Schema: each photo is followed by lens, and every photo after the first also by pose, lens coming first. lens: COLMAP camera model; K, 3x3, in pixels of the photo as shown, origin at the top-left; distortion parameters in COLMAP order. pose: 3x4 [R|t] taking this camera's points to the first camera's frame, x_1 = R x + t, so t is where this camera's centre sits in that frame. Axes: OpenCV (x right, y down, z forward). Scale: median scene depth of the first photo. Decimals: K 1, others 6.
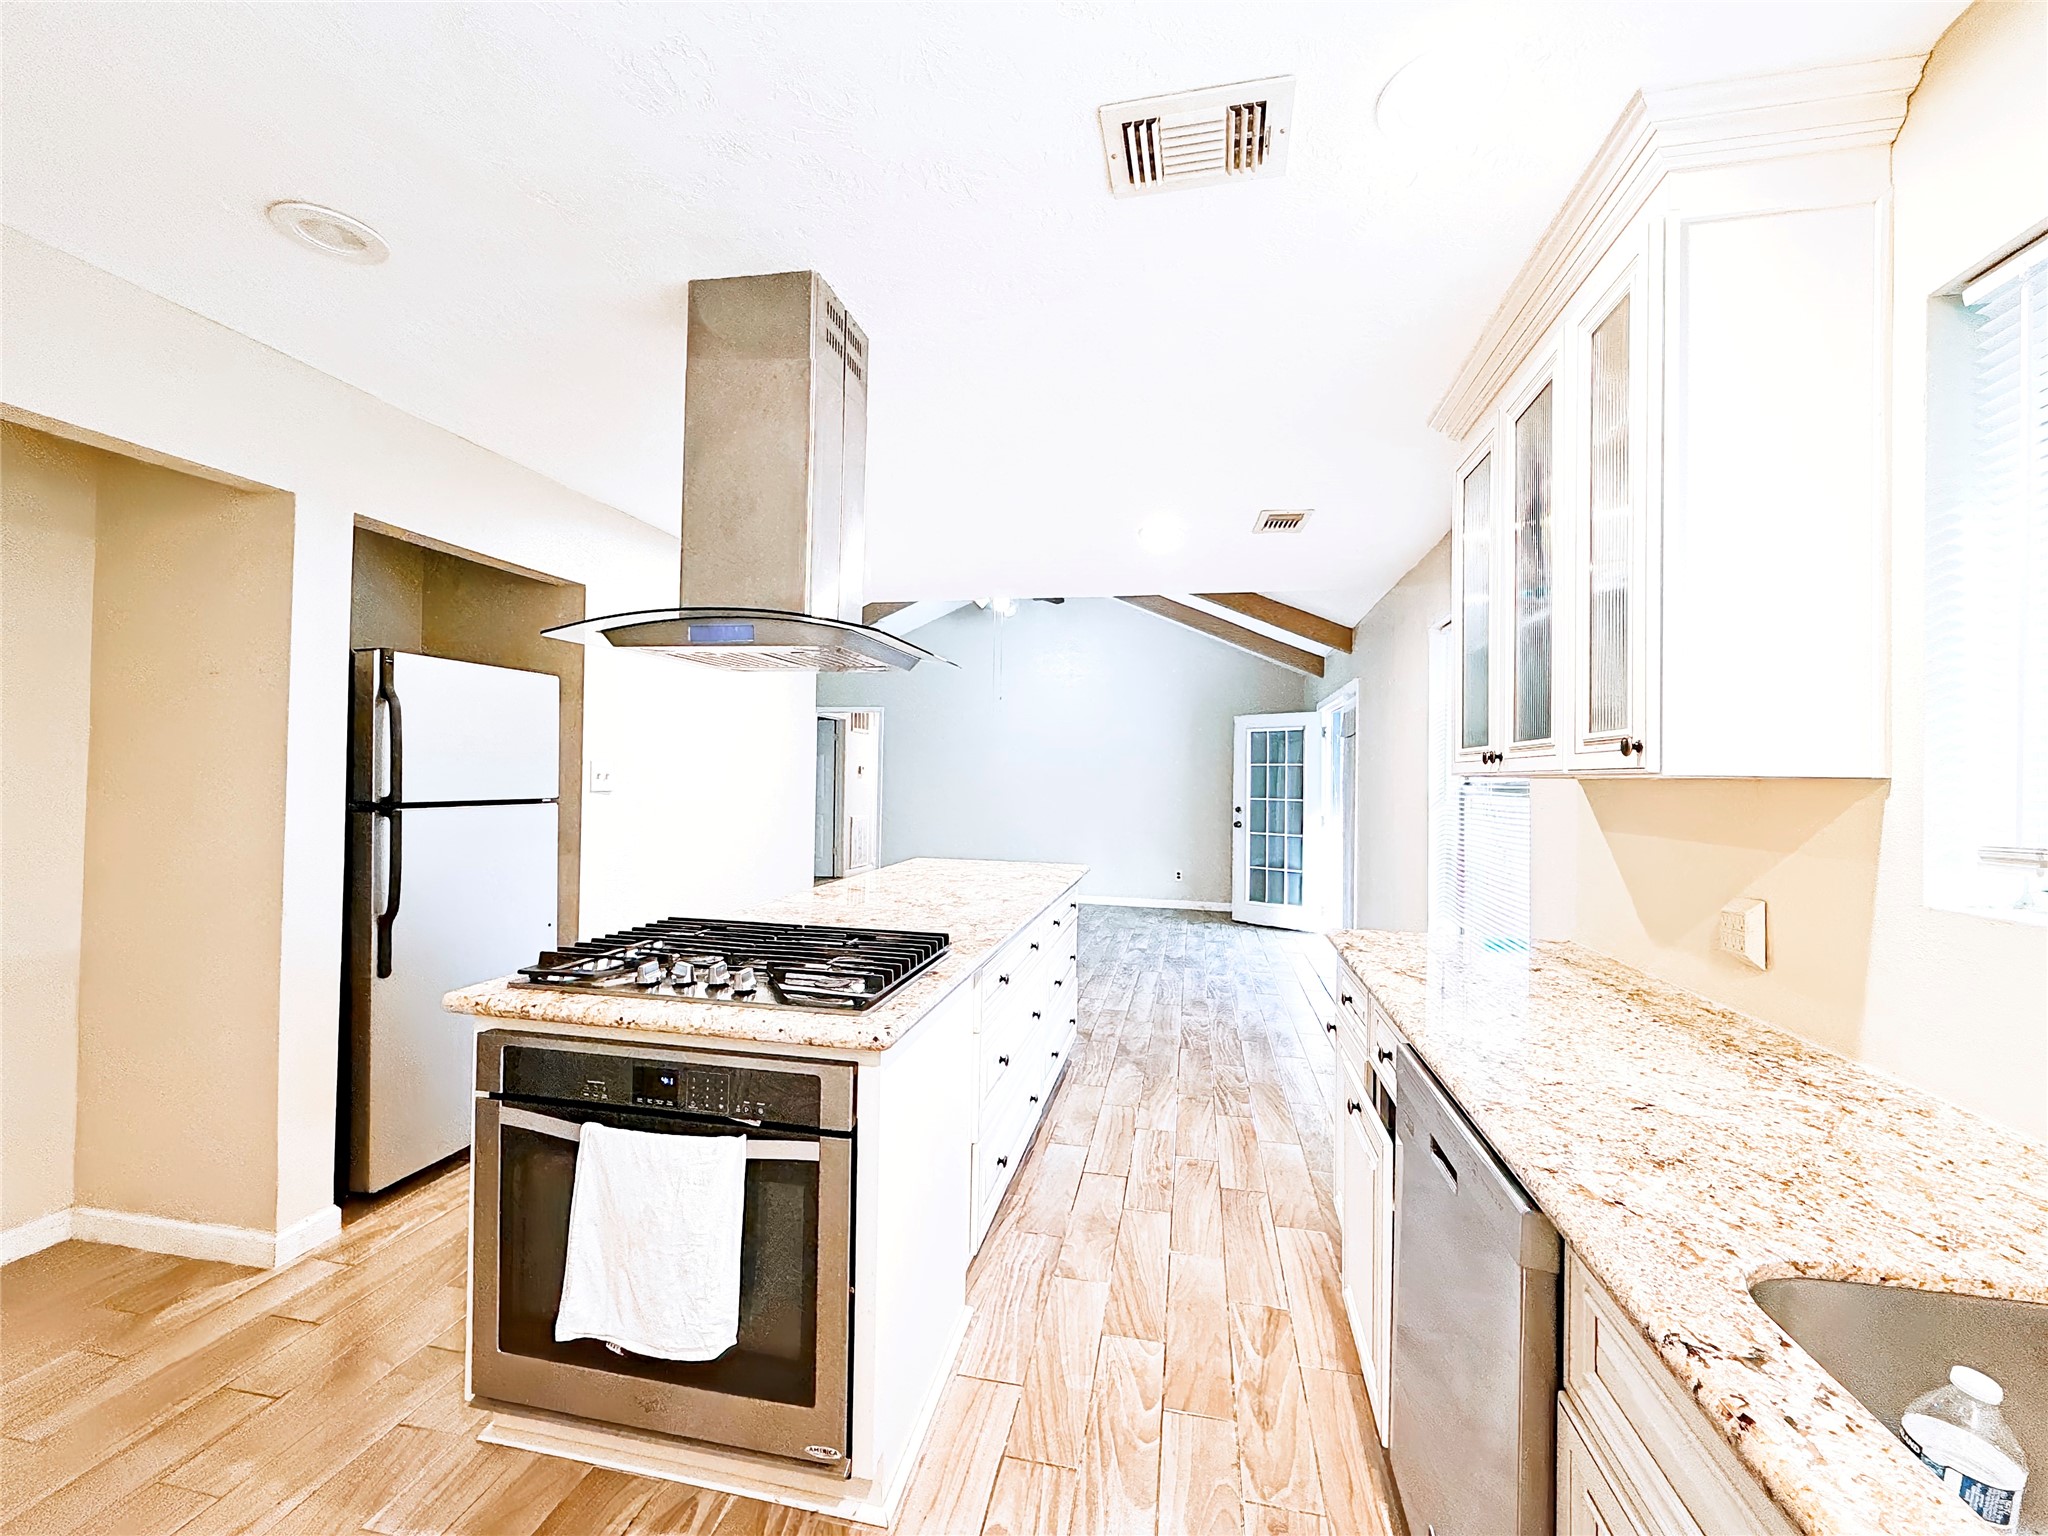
lens RADIAL K [[817.8, 0, 1027.9], [0, 817.8, 768.3], [0, 0, 1]] dist [-0.001369, 0.001374]
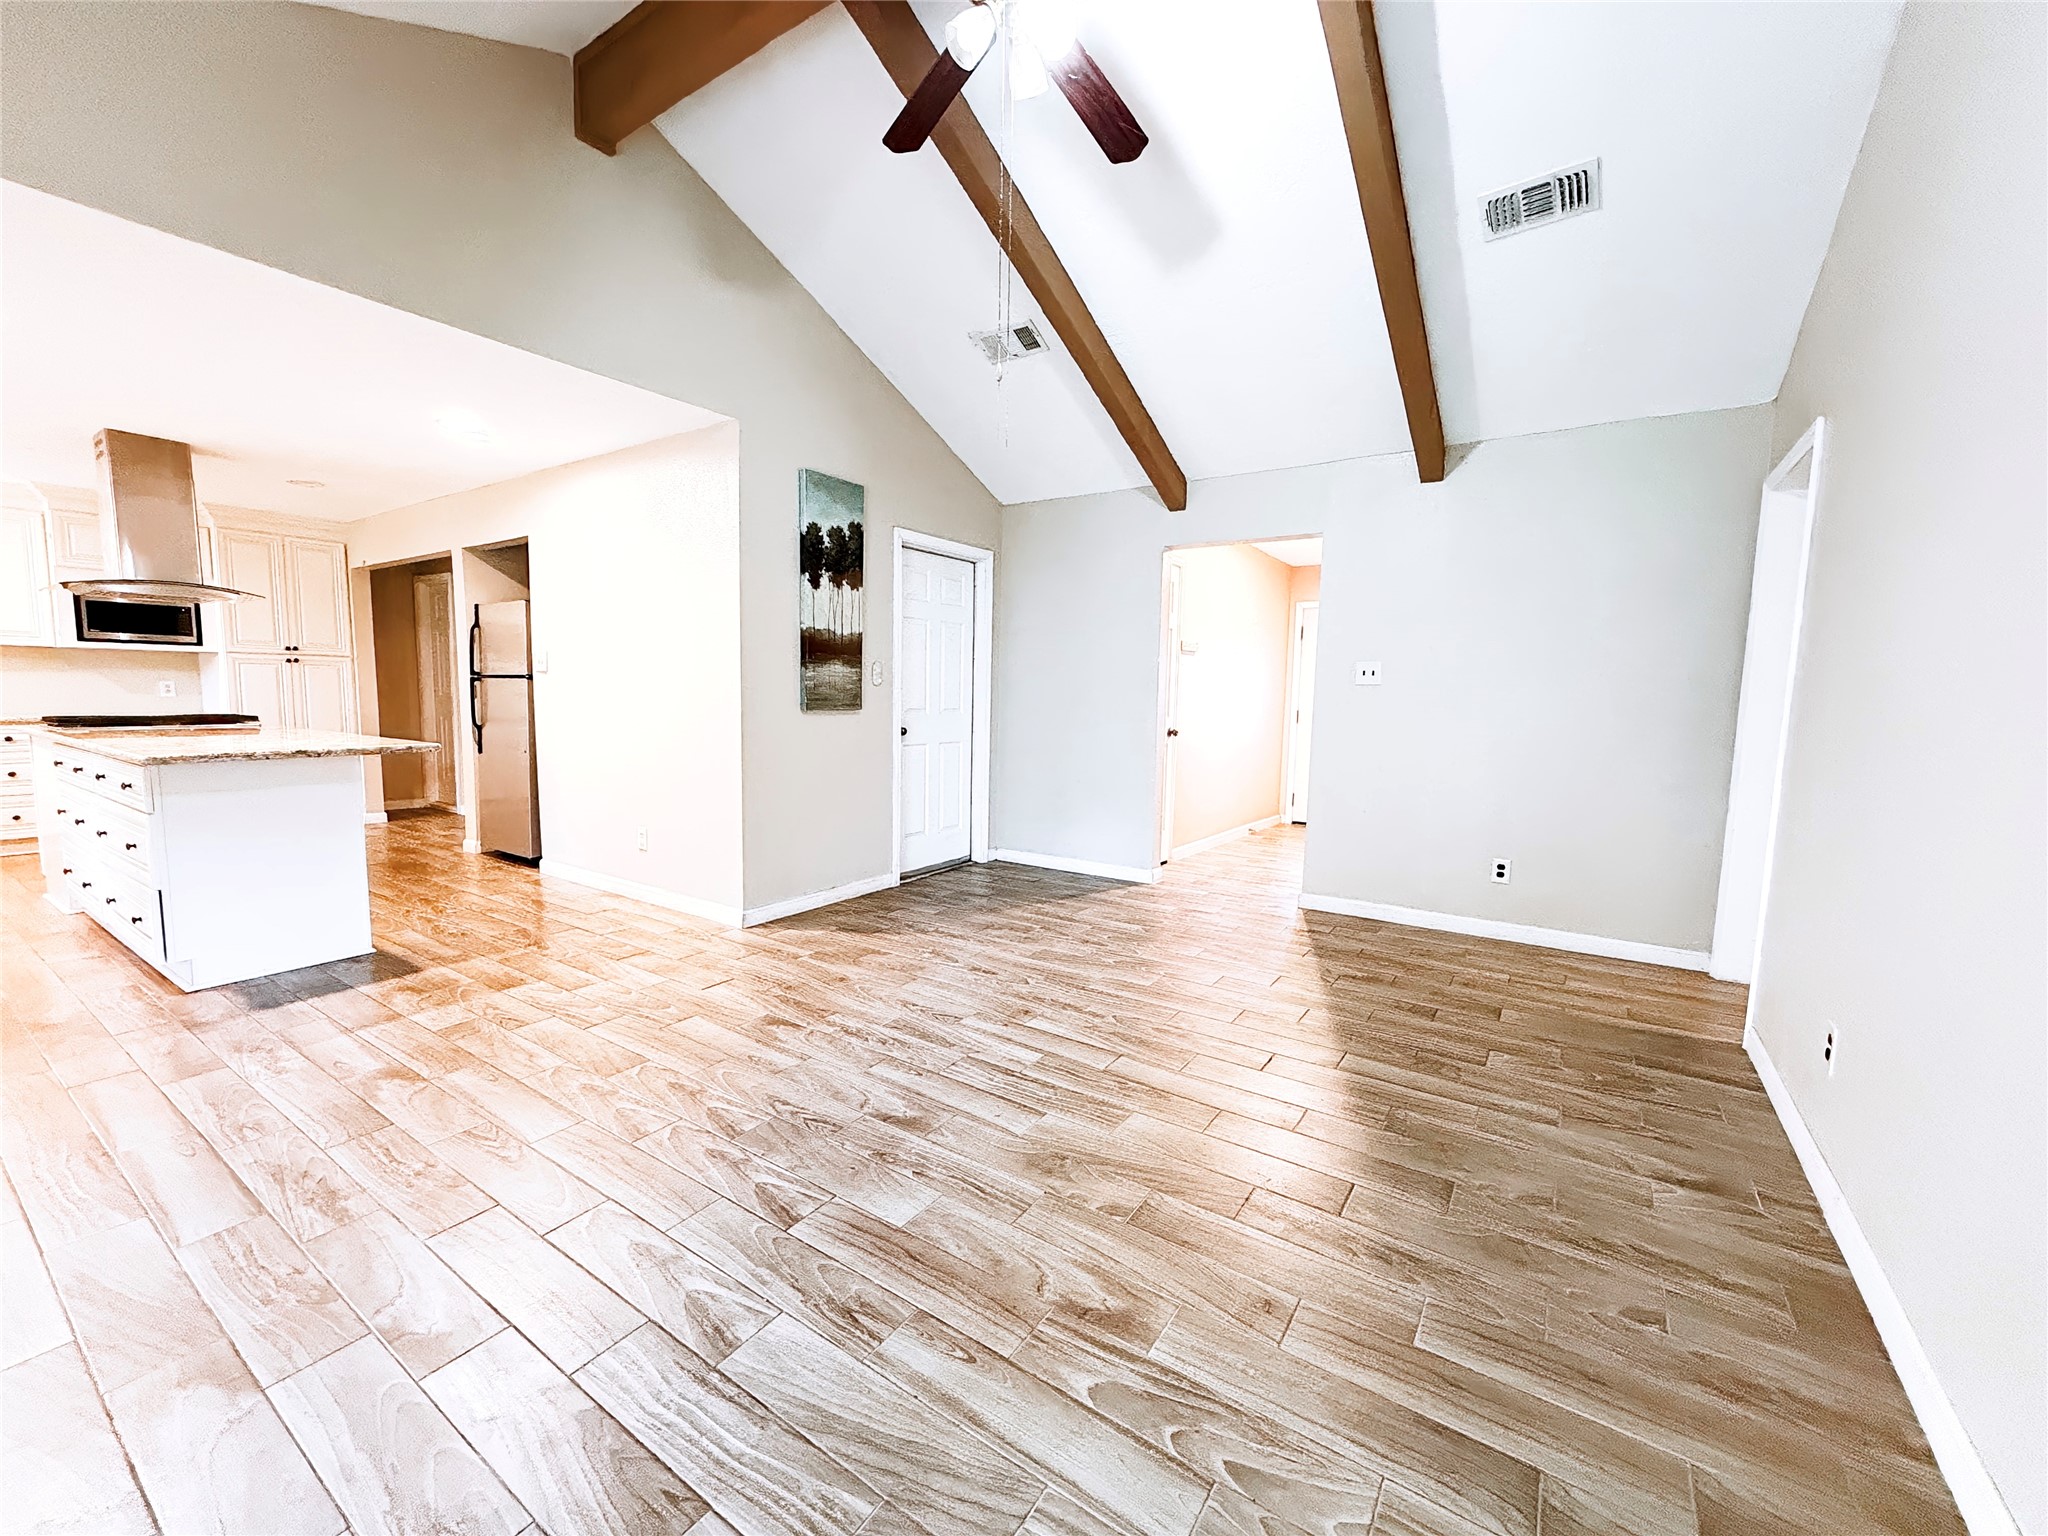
lens RADIAL K [[817.8, 0, 1029.8], [0, 817.8, 767.7], [0, 0, 1]] dist [-0.001369, 0.001374]
pose [[-0.374424, 0.065147, -0.924966, 0.559558], [-0.011857, 0.997111, 0.075028, 0.085445], [0.927182, 0.039059, -0.372570, 2.509003]]
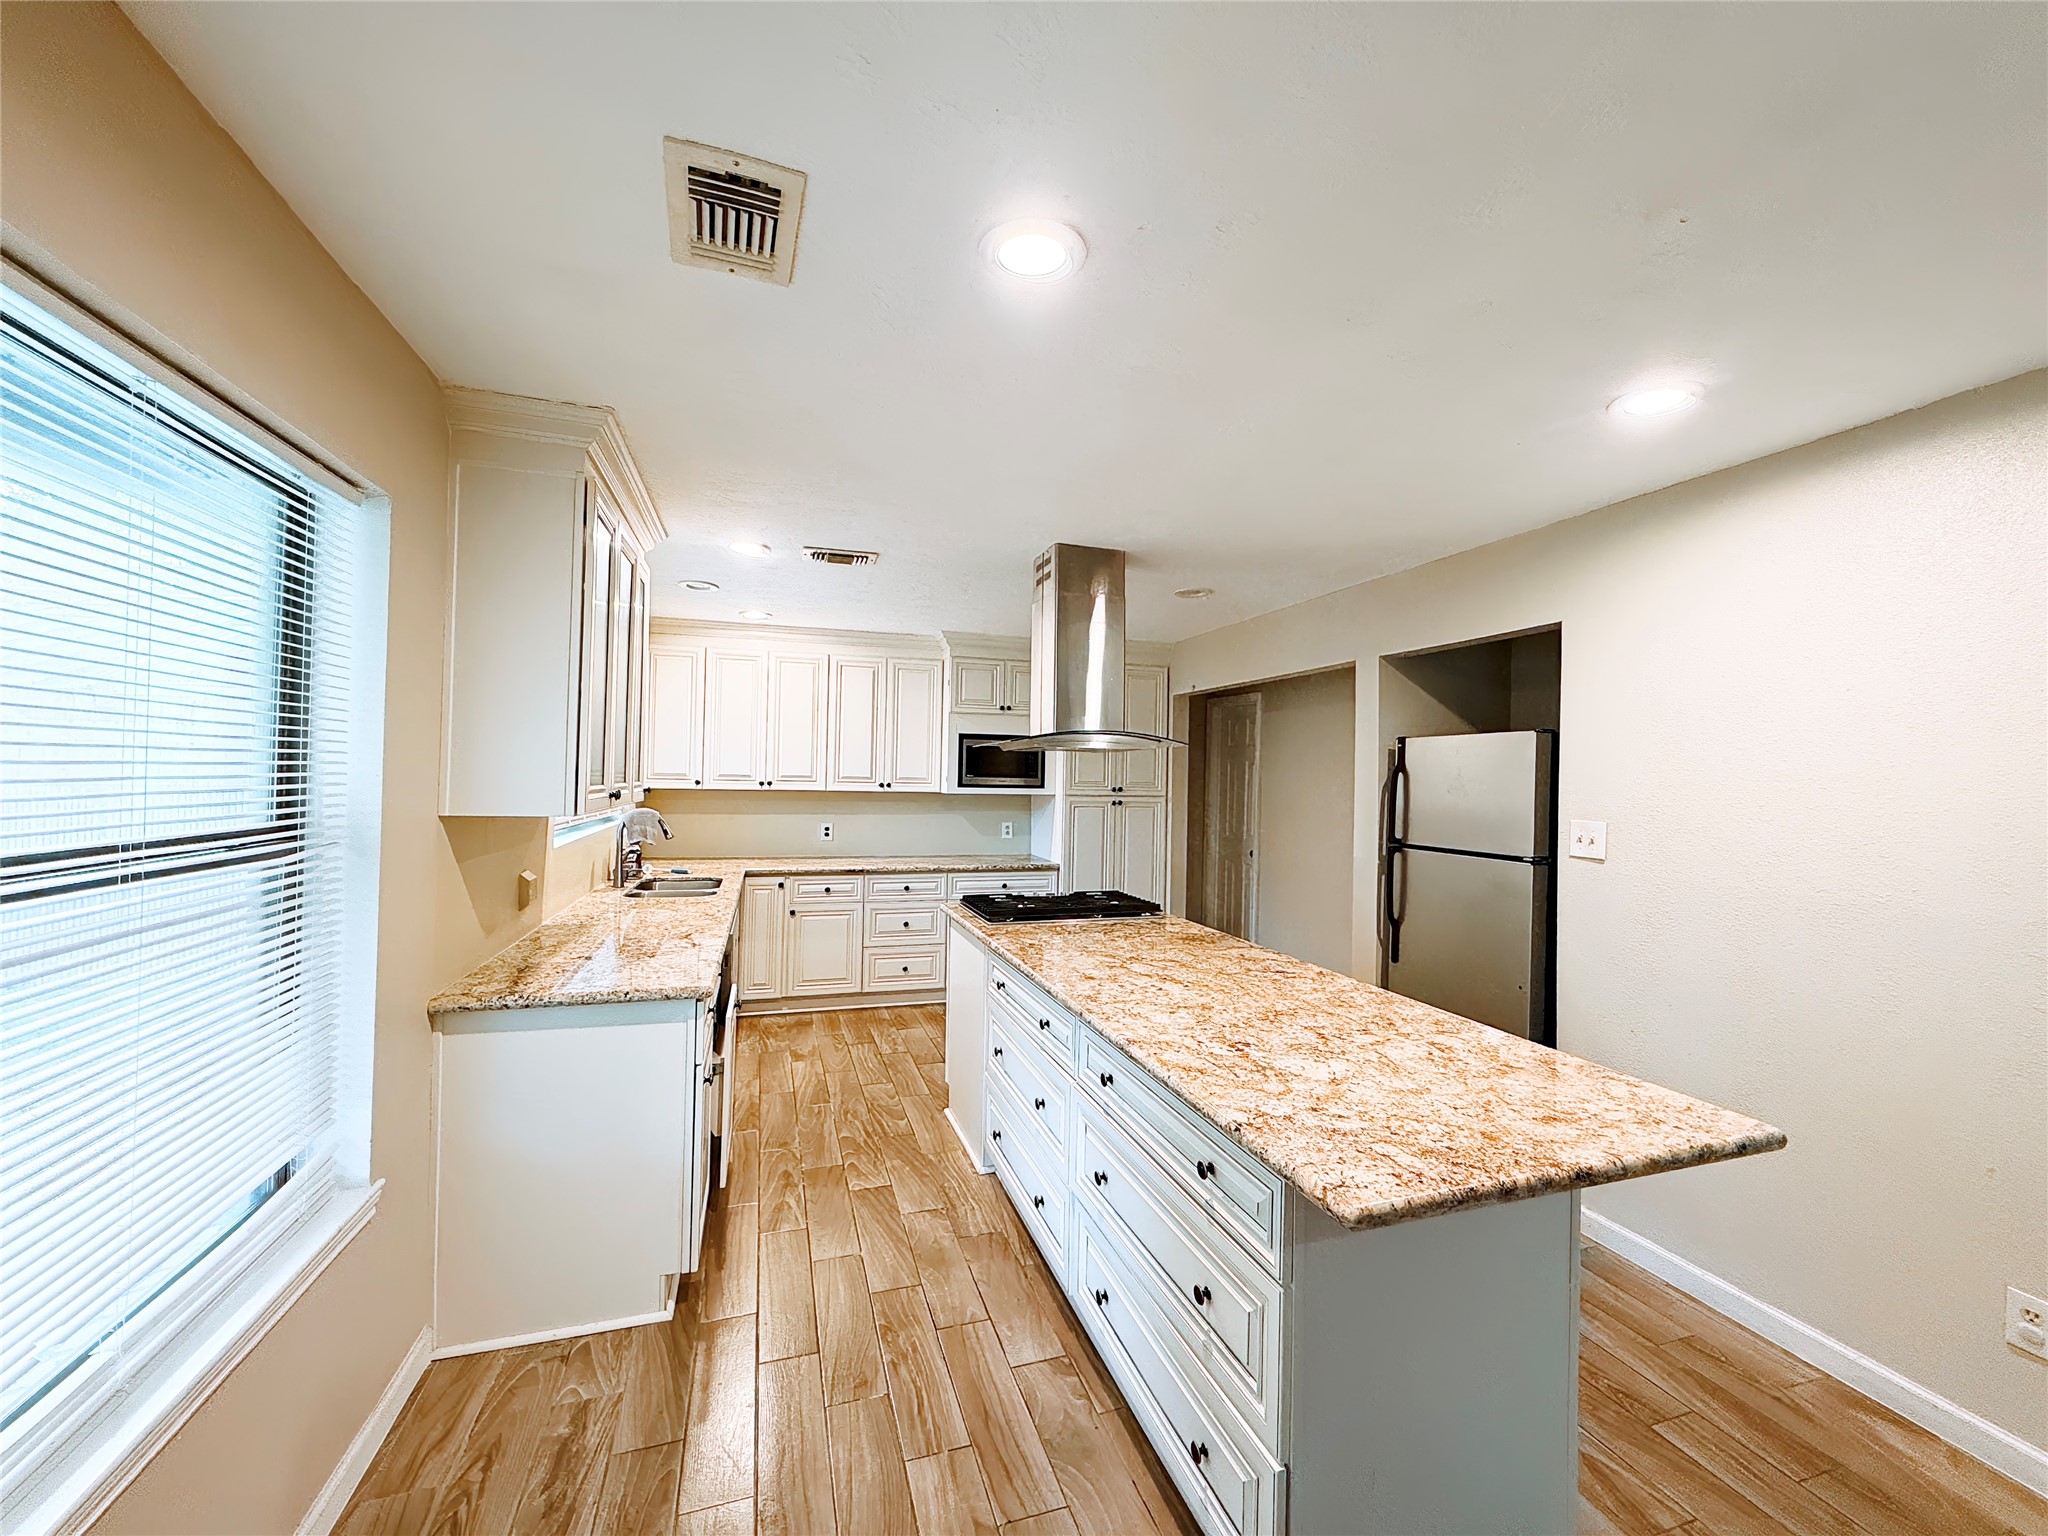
lens RADIAL K [[817.8, 0, 1033.9], [0, 817.8, 772.7], [0, 0, 1]] dist [-0.001369, 0.001374]
pose [[-0.868481, -0.034494, -0.494521, 0.393843], [-0.026591, 0.999382, -0.023009, -0.024955], [0.495009, -0.006833, -0.868861, 1.518355]]
